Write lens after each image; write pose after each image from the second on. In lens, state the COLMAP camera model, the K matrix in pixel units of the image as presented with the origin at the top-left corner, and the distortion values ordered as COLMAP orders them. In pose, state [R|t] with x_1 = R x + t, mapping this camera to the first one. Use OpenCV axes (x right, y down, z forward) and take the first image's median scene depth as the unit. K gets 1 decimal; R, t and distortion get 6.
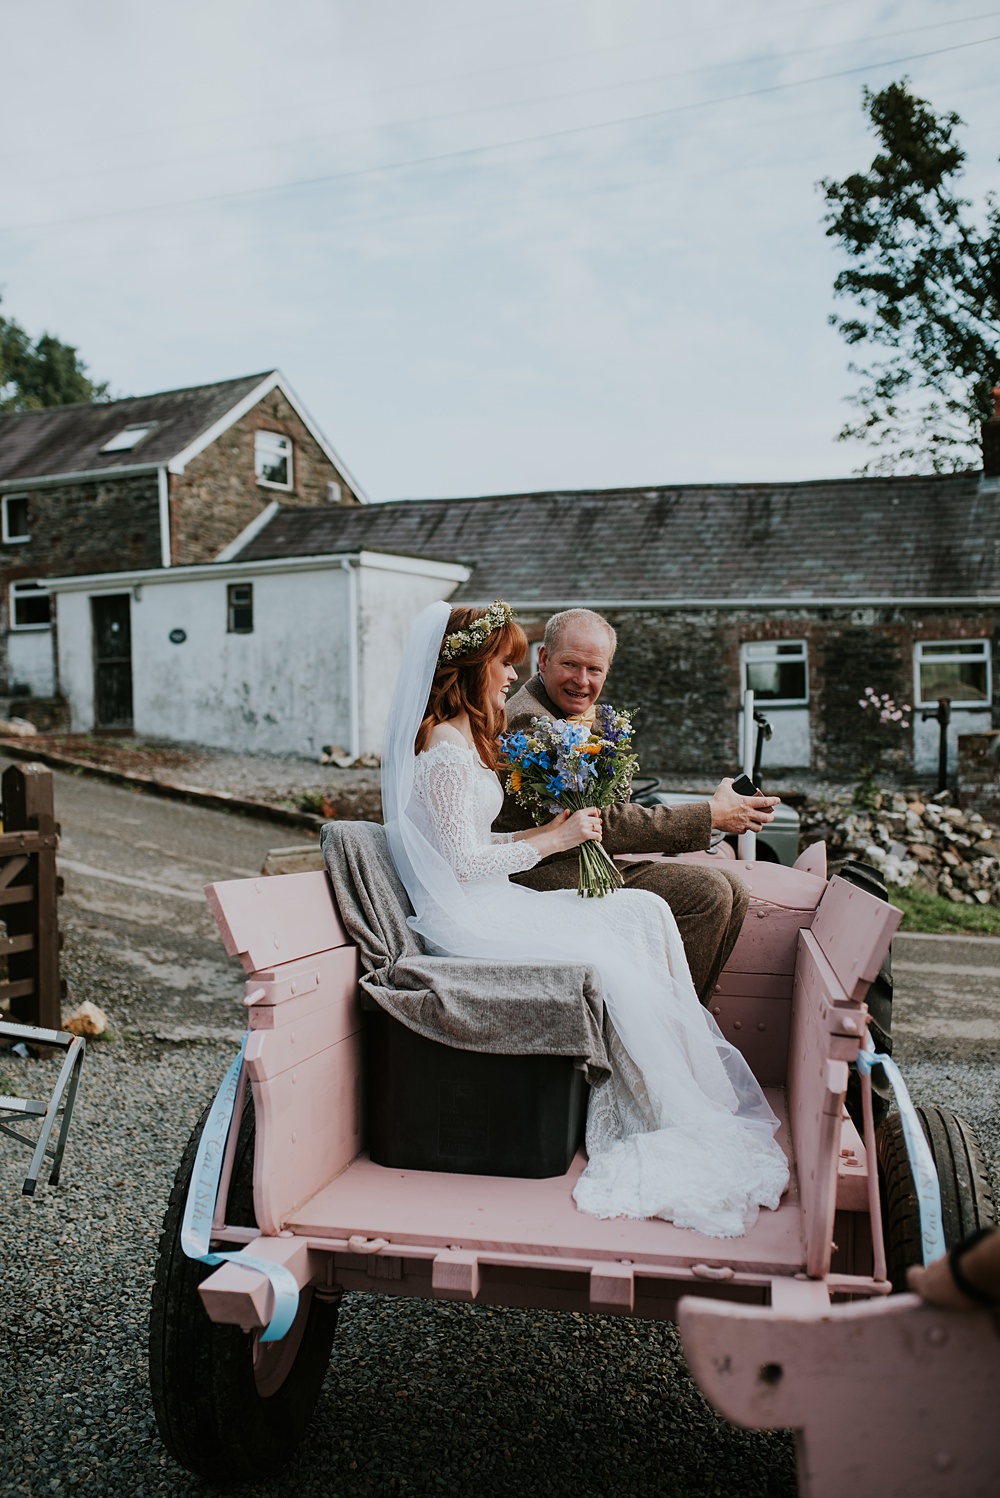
lens RADIAL K [[1402.4, 0, 500.0], [0, 1402.4, 749.0], [0, 0, 1]] dist [-0.065013, 0.087714]
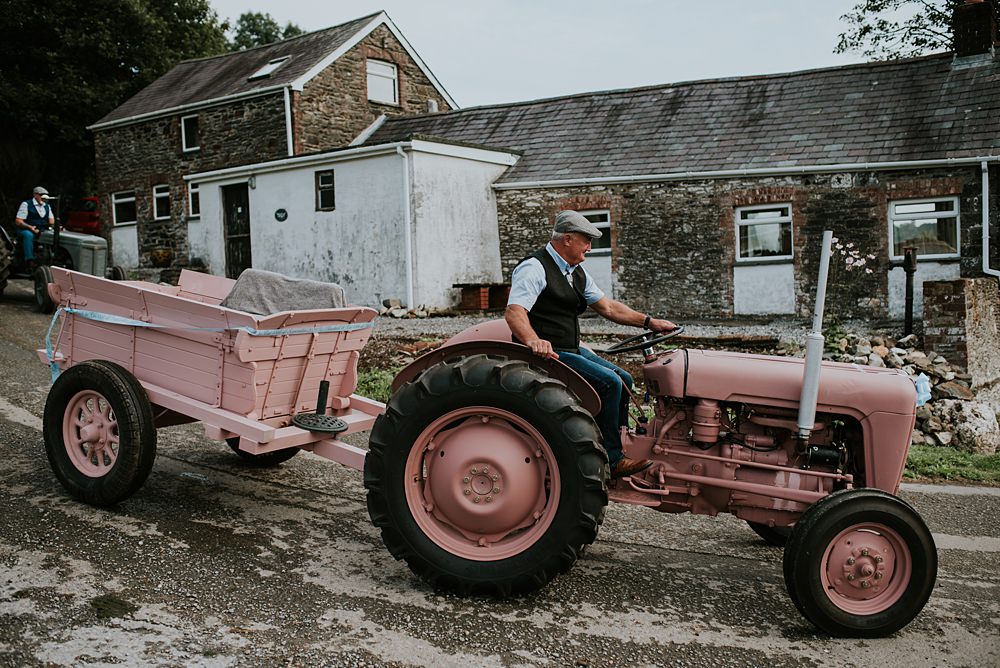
lens RADIAL K [[936.2, 0, 500.0], [0, 936.2, 334.0], [0, 0, 1]] dist [-0.065013, 0.087714]
pose [[0.990728, -0.006298, -0.135714, 0.080018], [0.010221, 0.999549, 0.028227, 0.005027], [0.135475, -0.029353, 0.990346, 0.195679]]
